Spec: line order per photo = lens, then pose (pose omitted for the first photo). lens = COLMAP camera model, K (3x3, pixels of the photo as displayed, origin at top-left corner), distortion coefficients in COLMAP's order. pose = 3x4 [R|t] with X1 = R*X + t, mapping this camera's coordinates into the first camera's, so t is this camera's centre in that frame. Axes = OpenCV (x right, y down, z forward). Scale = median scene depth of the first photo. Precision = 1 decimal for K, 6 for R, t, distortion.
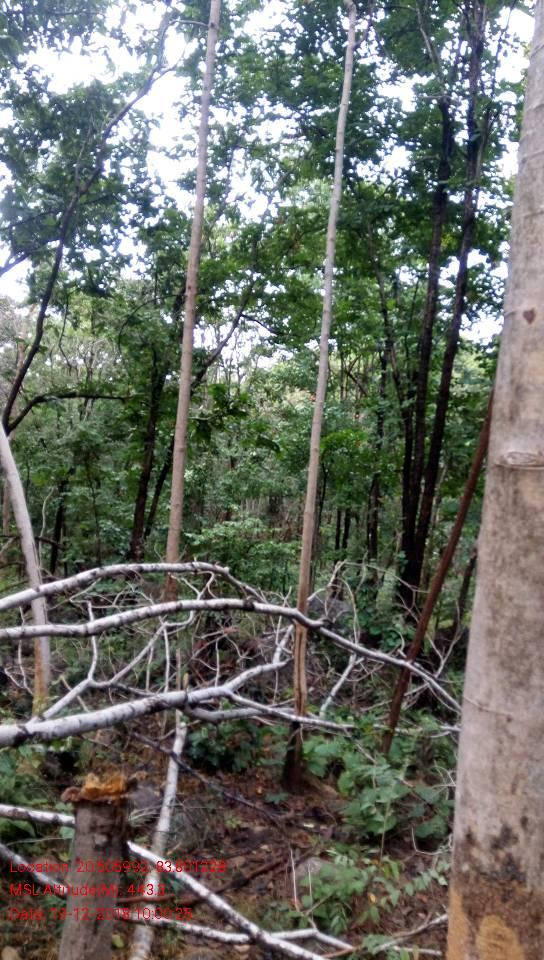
lens RADIAL K [[719.2, 0, 269.7], [0, 719.2, 478.8], [0, 0, 1]] dist [0.127669, -0.204216]
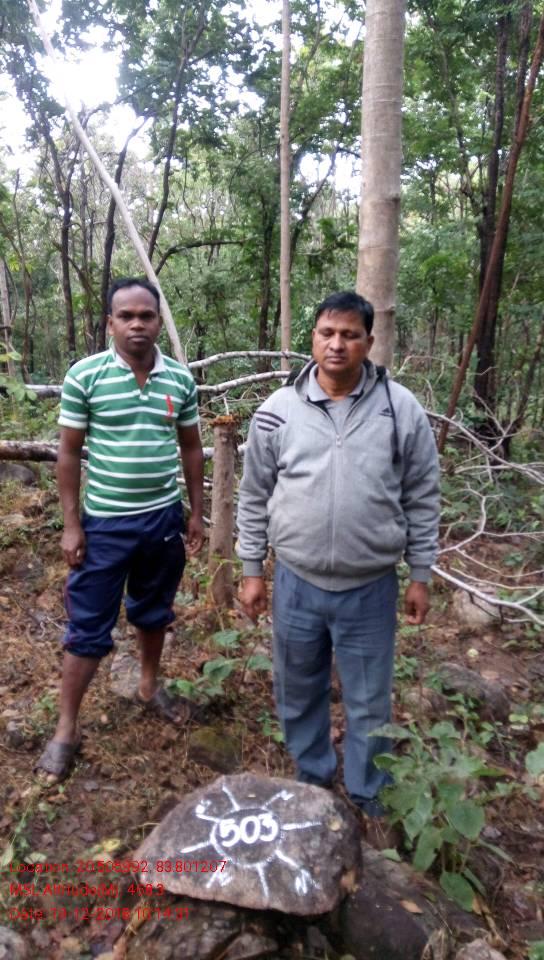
lens RADIAL K [[719.2, 0, 269.7], [0, 719.2, 478.8], [0, 0, 1]] dist [0.127669, -0.204216]
pose [[0.979885, -0.040790, -0.195348, 0.046299], [0.081265, 0.975609, 0.203920, 0.020544], [0.182265, -0.215693, 0.959300, -0.157209]]
